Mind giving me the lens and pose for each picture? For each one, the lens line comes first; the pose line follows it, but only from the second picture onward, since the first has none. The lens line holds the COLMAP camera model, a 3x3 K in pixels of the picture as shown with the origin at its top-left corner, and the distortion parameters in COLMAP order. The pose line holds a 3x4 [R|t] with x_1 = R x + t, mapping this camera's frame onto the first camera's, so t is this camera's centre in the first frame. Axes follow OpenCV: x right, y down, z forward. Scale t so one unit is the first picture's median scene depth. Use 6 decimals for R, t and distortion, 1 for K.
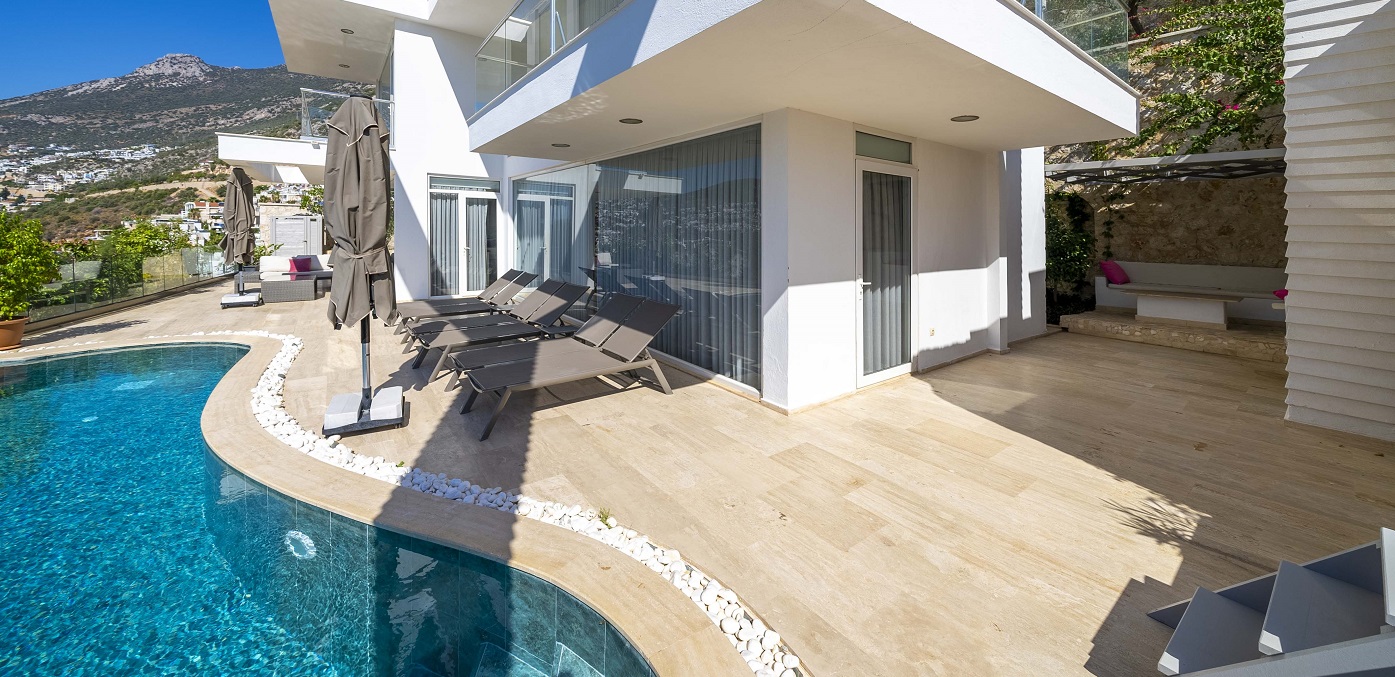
lens RADIAL K [[518.7, 0, 720.6], [0, 518.7, 221.1], [0, 0, 1]] dist [0.001376, -0.000252]
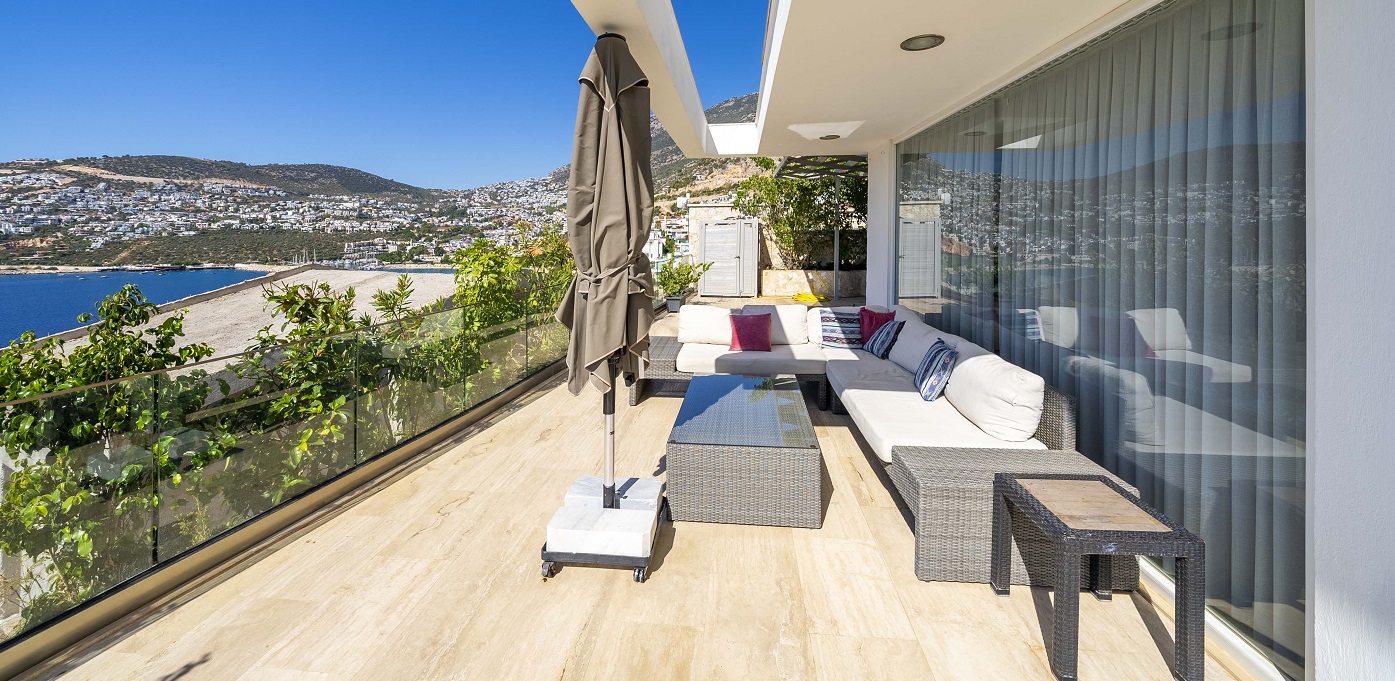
lens RADIAL K [[519.1, 0, 686.7], [0, 519.1, 235.8], [0, 0, 1]] dist [-0.002654, -0.000218]
pose [[0.735909, -0.012034, -0.676973, -0.561304], [0.027976, 0.999529, 0.012643, 0.000125], [0.676502, -0.028243, 0.735899, 0.660207]]
